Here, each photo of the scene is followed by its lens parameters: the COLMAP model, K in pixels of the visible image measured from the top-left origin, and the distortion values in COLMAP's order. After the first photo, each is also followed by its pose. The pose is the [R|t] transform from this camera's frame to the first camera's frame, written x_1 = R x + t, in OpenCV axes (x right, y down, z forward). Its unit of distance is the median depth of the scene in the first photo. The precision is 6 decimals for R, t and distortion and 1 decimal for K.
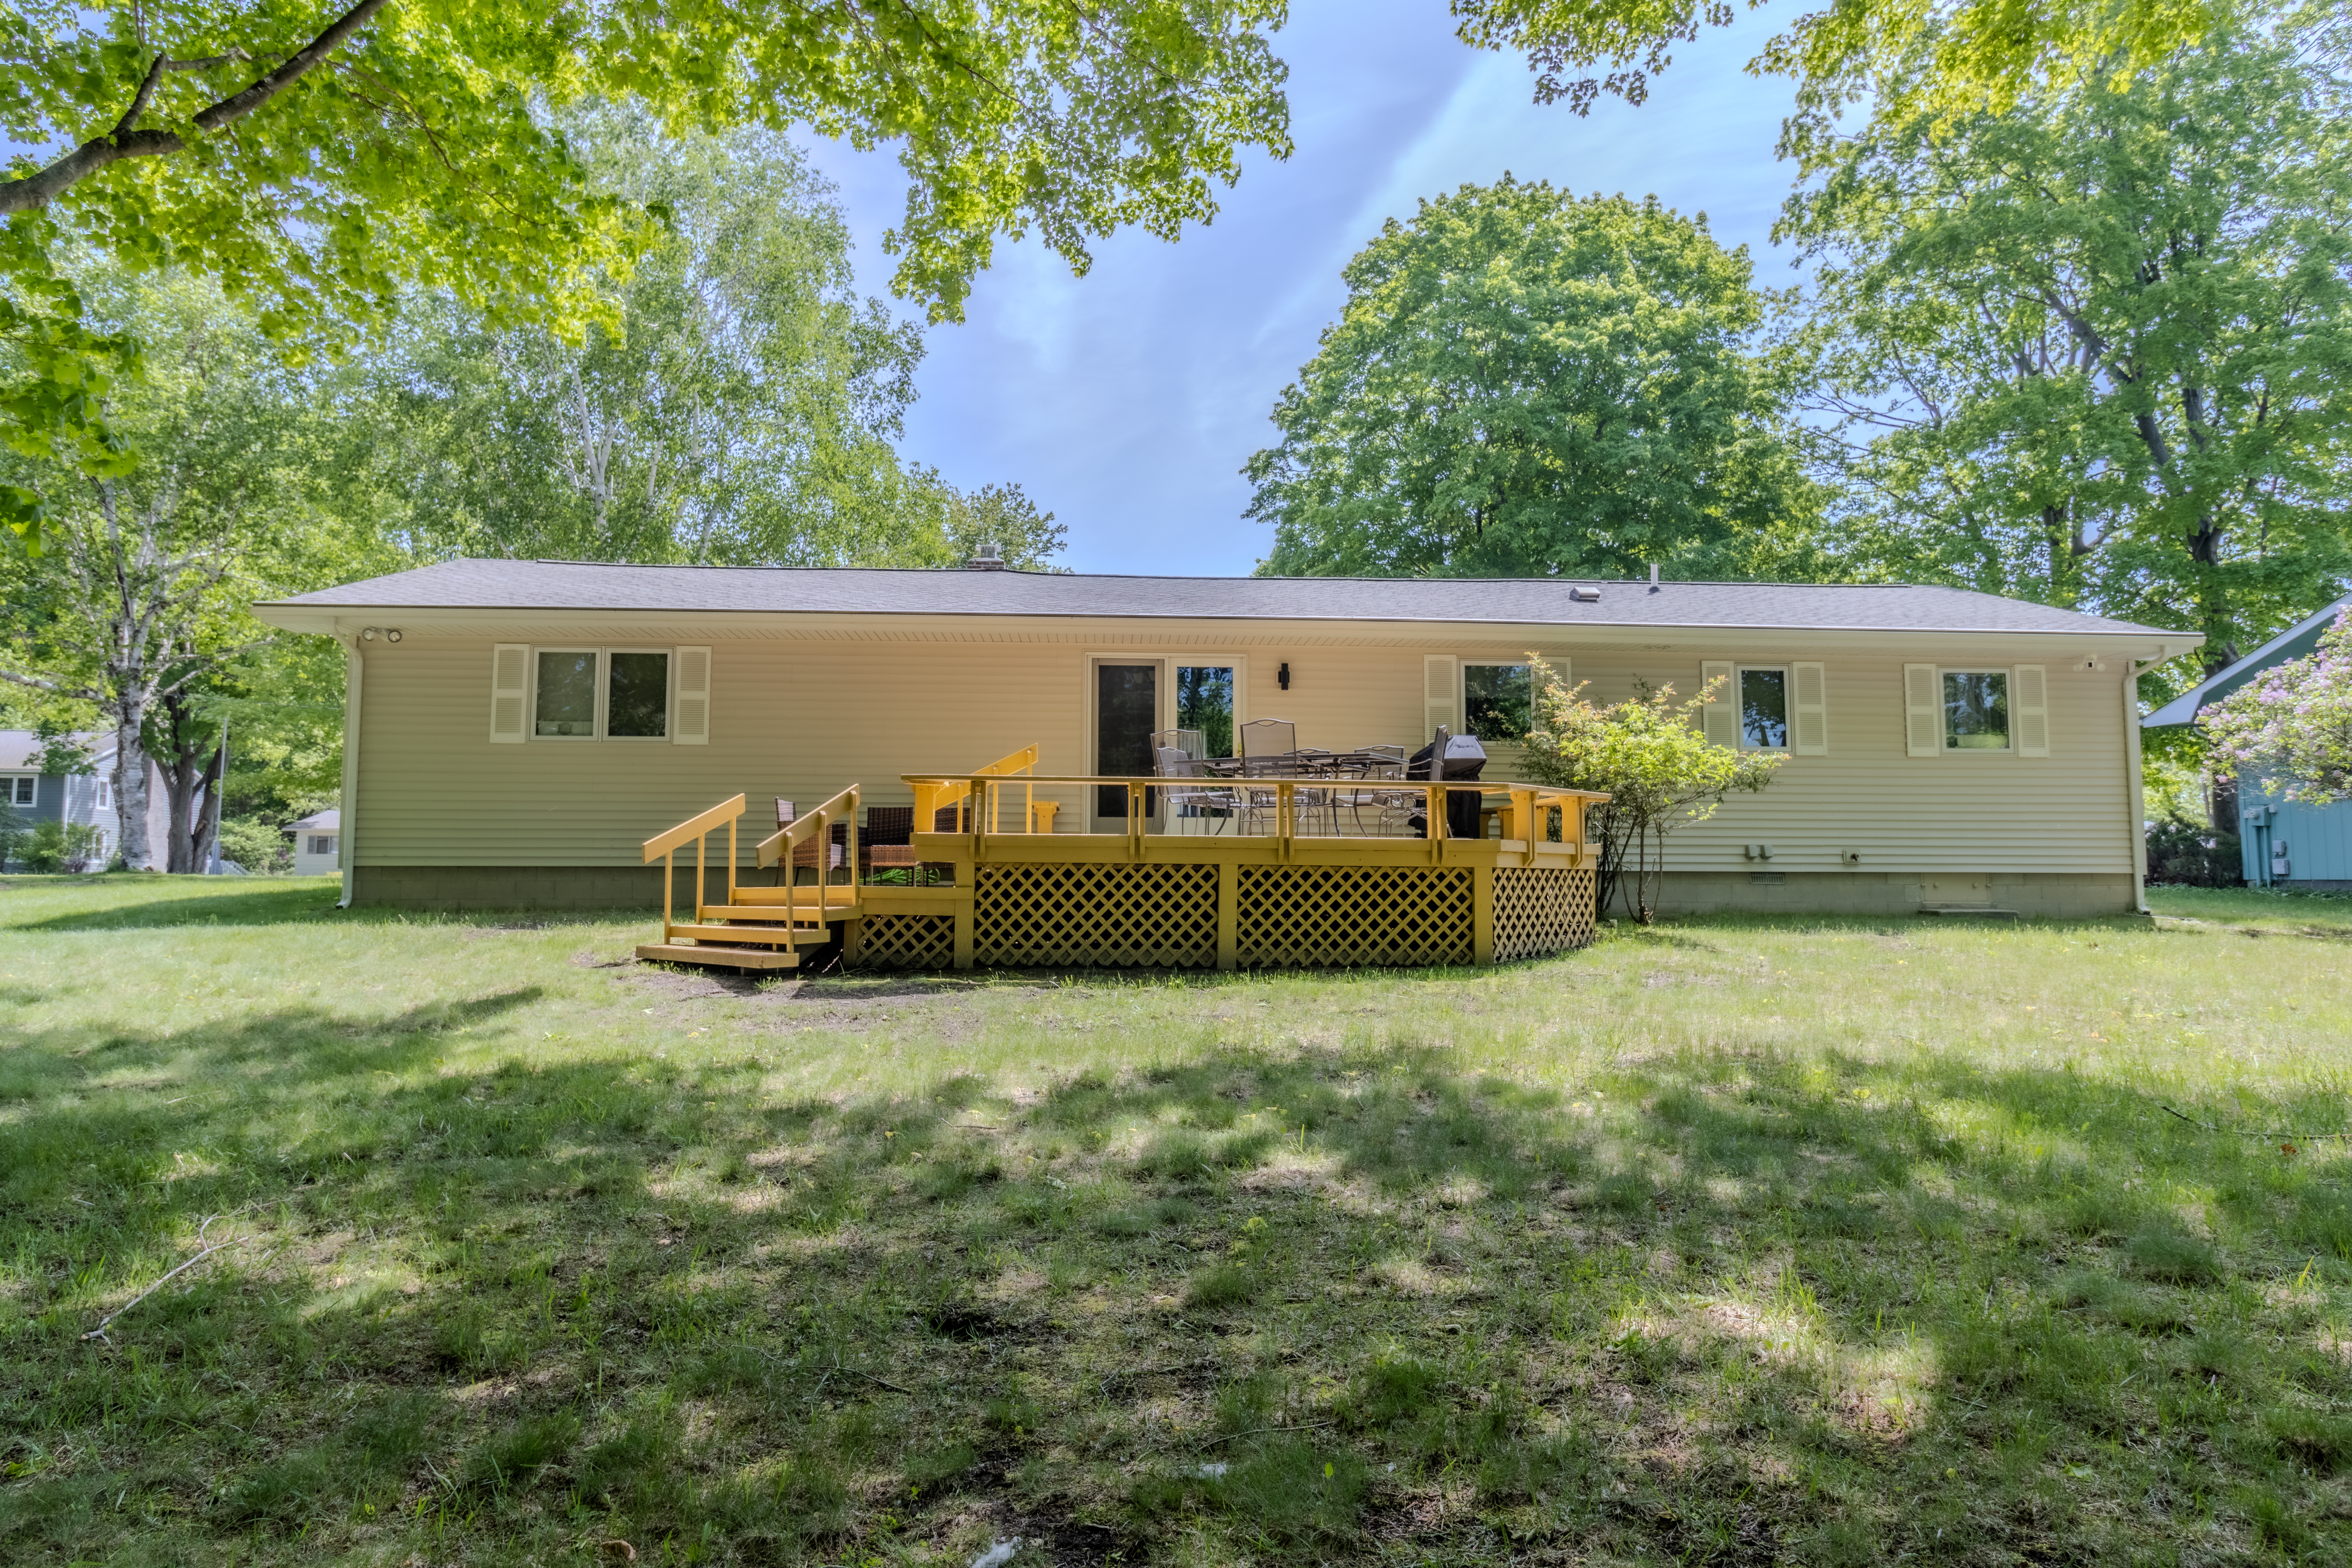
lens RADIAL K [[1395.4, 0, 1176.0], [0, 1395.4, 784.0], [0, 0, 1]] dist [0.004314, -0.039347]
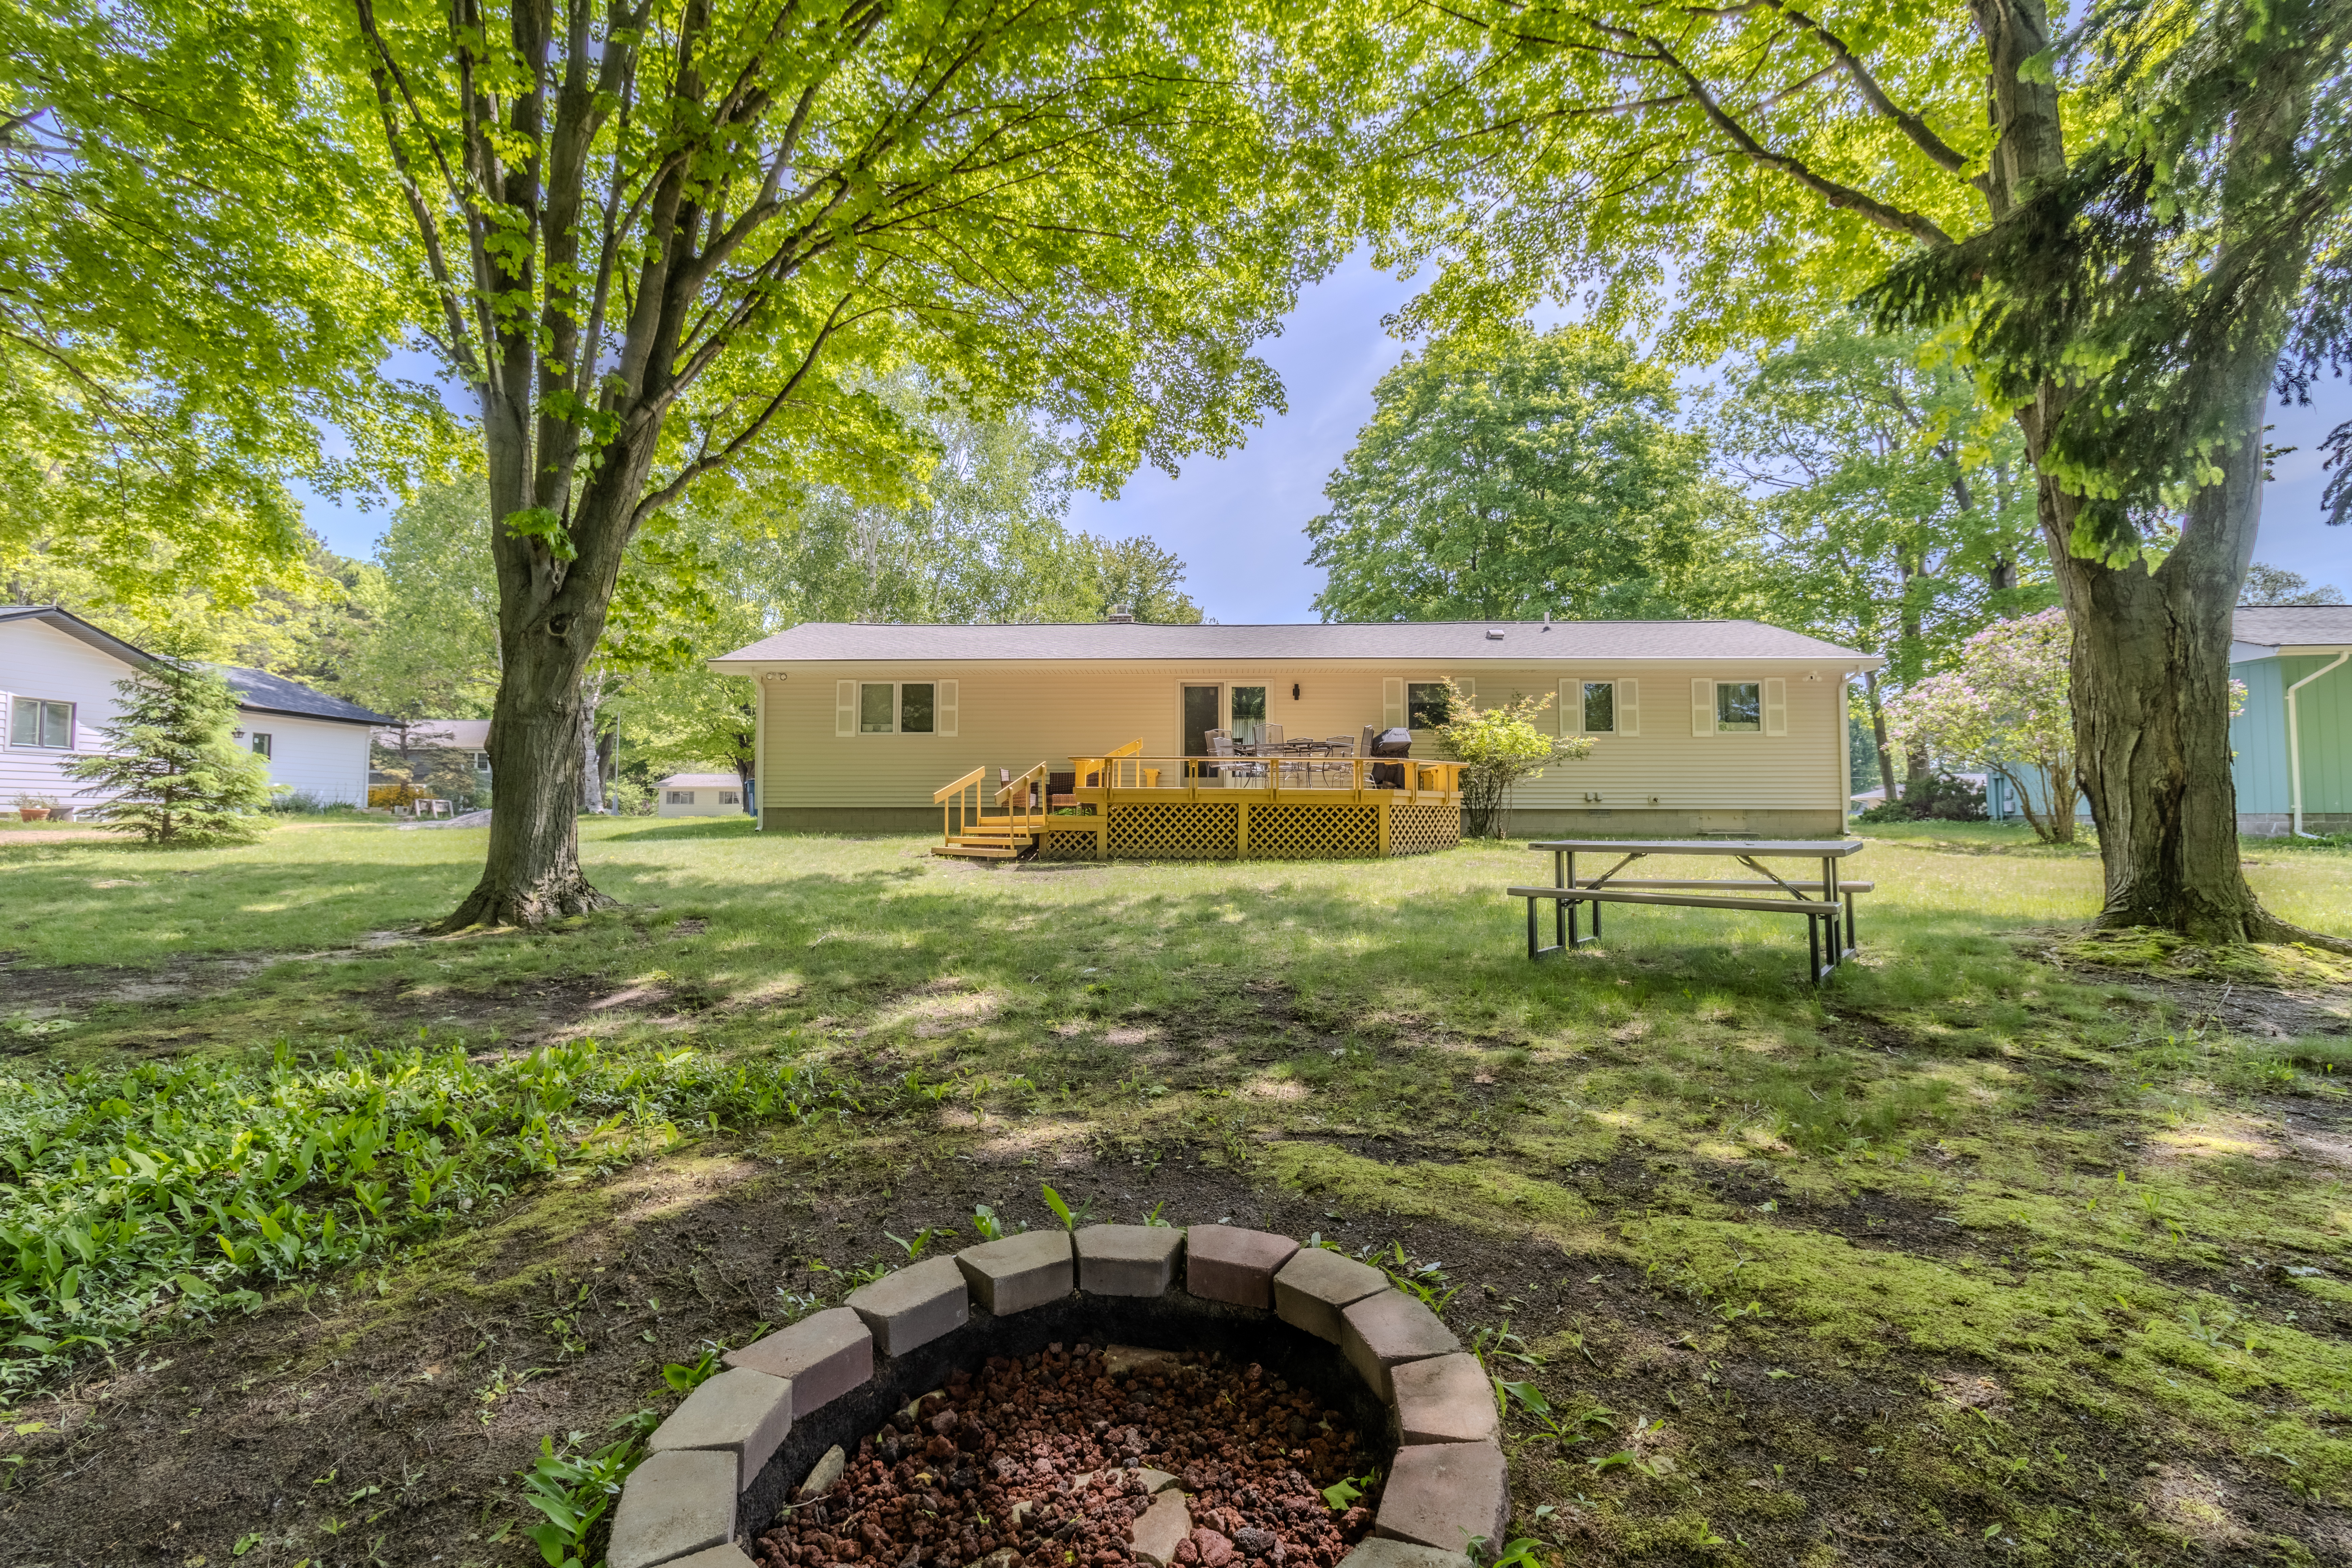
lens RADIAL K [[1085.9, 0, 1176.0], [0, 1085.9, 784.0], [0, 0, 1]] dist [-0.002120, -0.000141]
pose [[0.995338, -0.004642, -0.096334, 0.086618], [0.007717, 0.999472, 0.031569, -0.014257], [0.096136, -0.032165, 0.994848, -0.433559]]
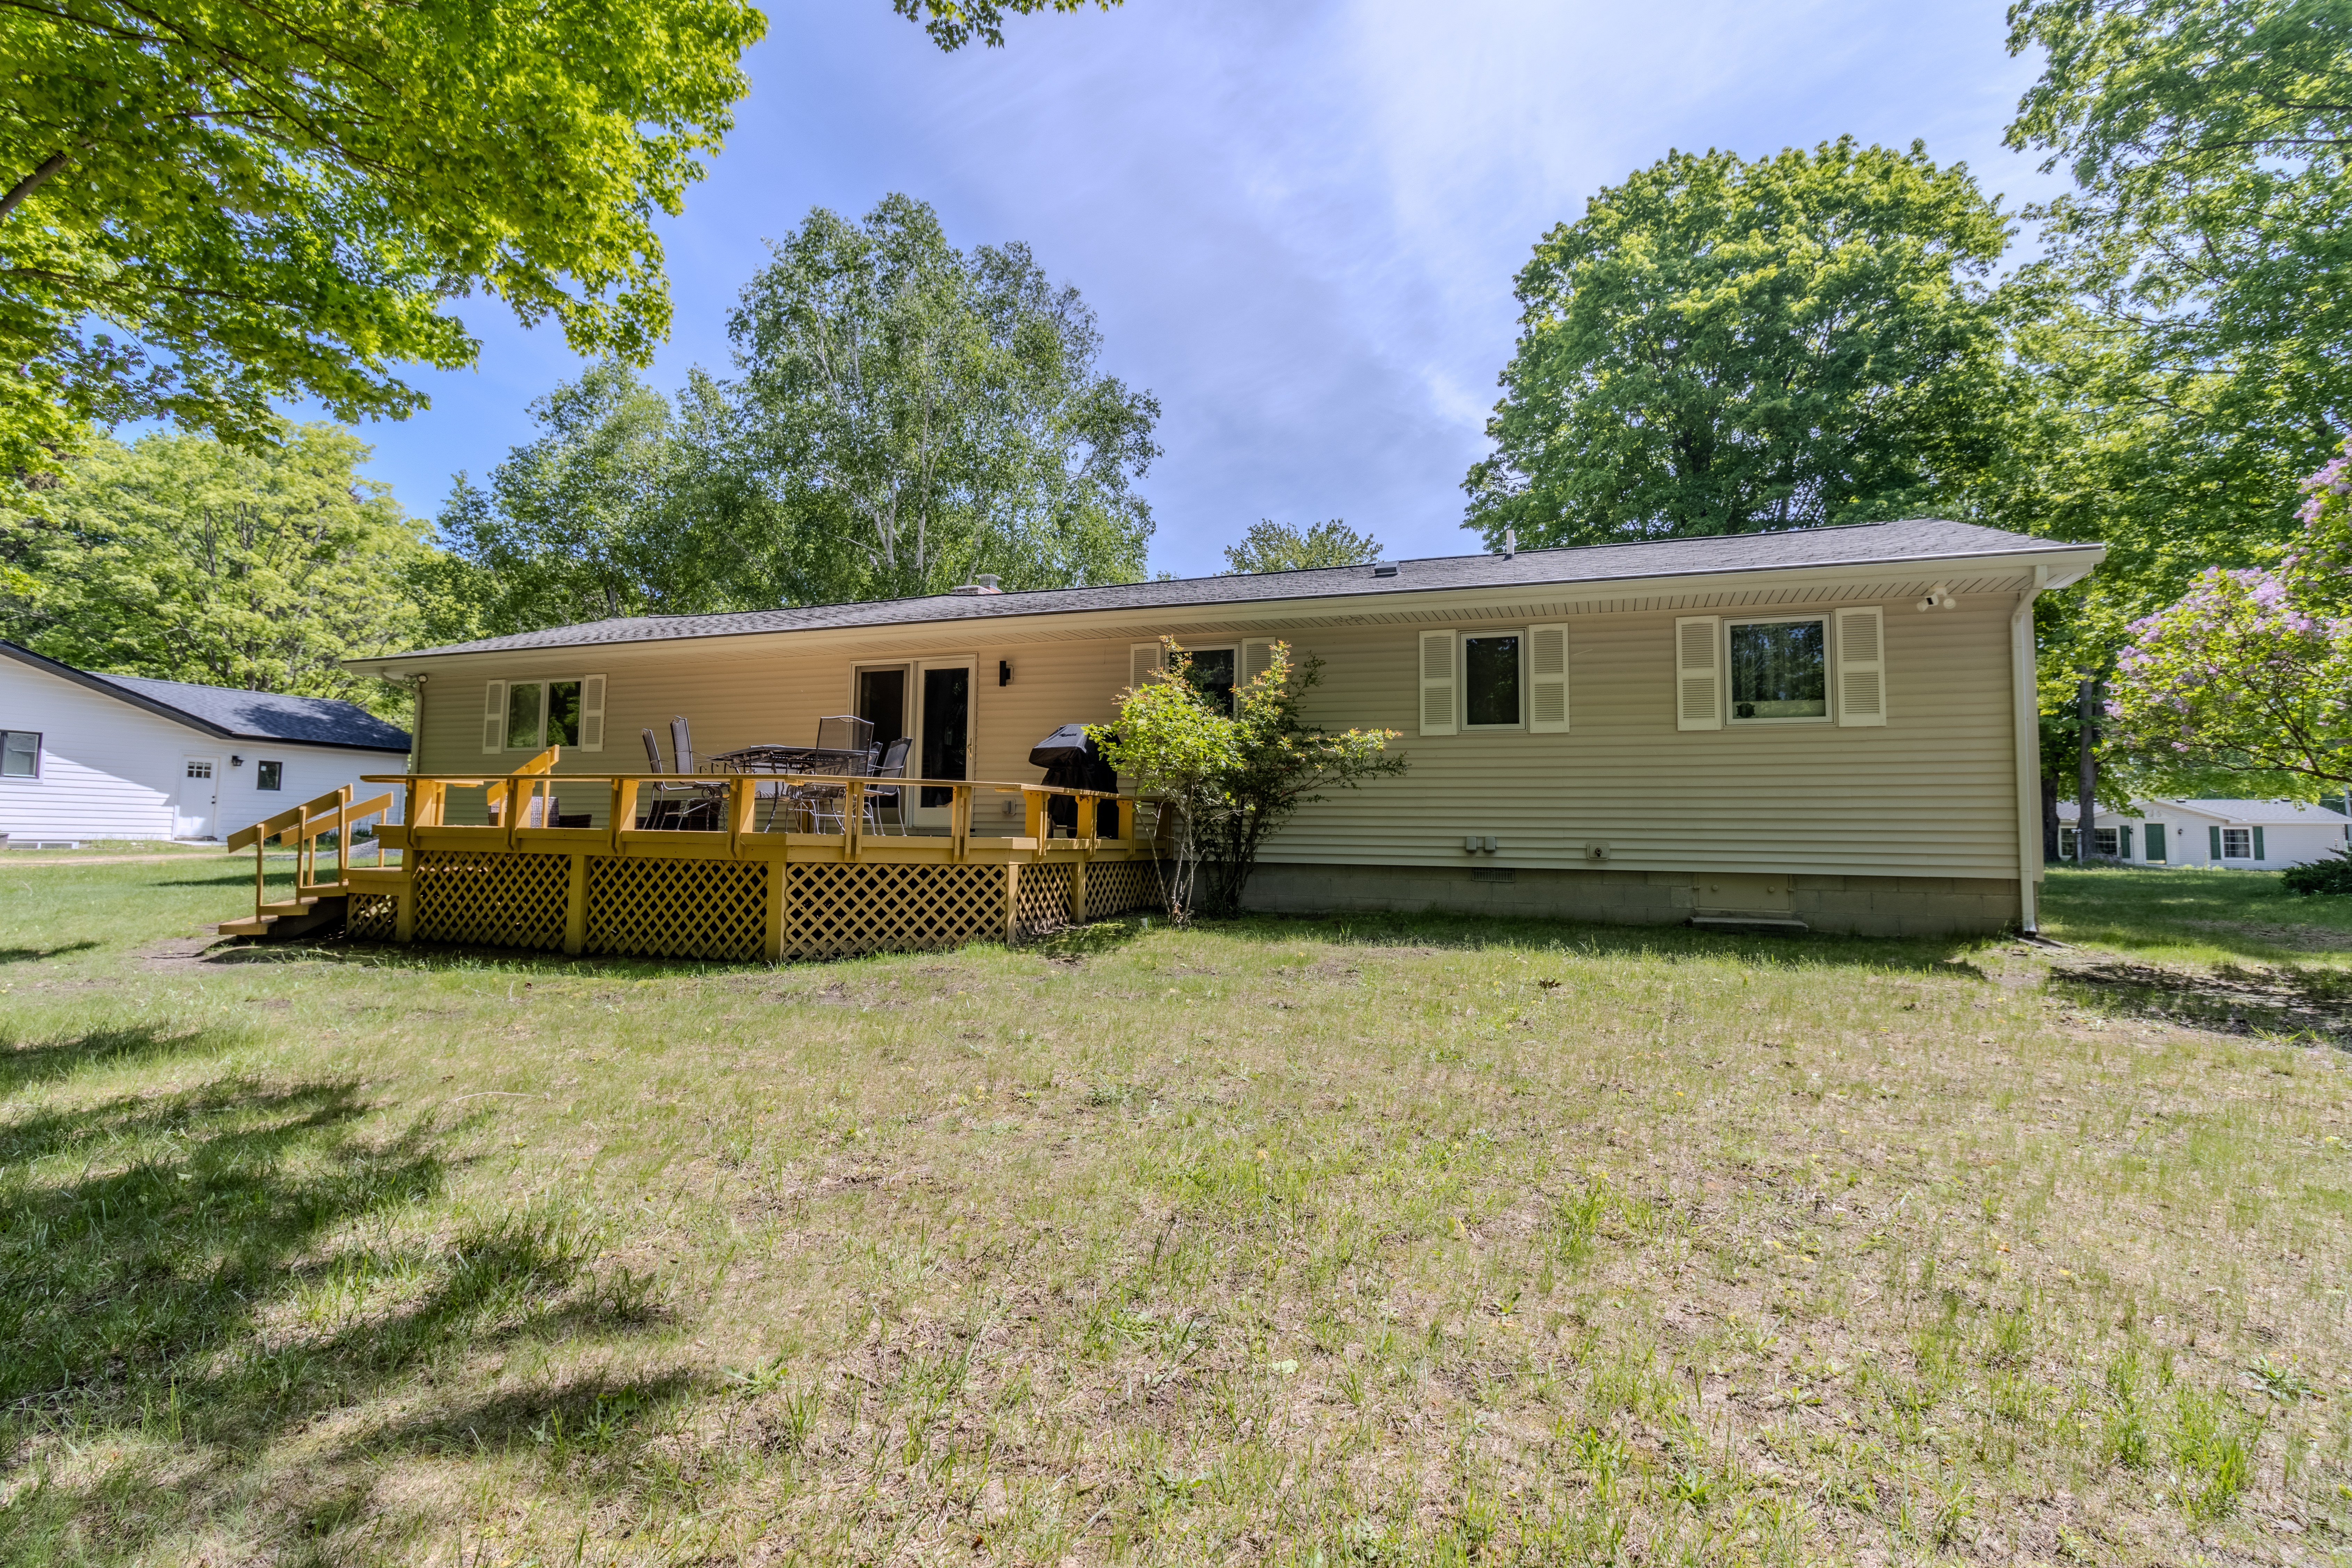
lens RADIAL K [[1121.8, 0, 1176.0], [0, 1121.8, 784.0], [0, 0, 1]] dist [-0.001649, 0.000085]
pose [[0.907085, -0.012111, -0.420774, 0.798470], [0.014962, 0.999882, 0.003475, 0.007560], [0.420682, -0.009448, 0.907159, 0.411454]]
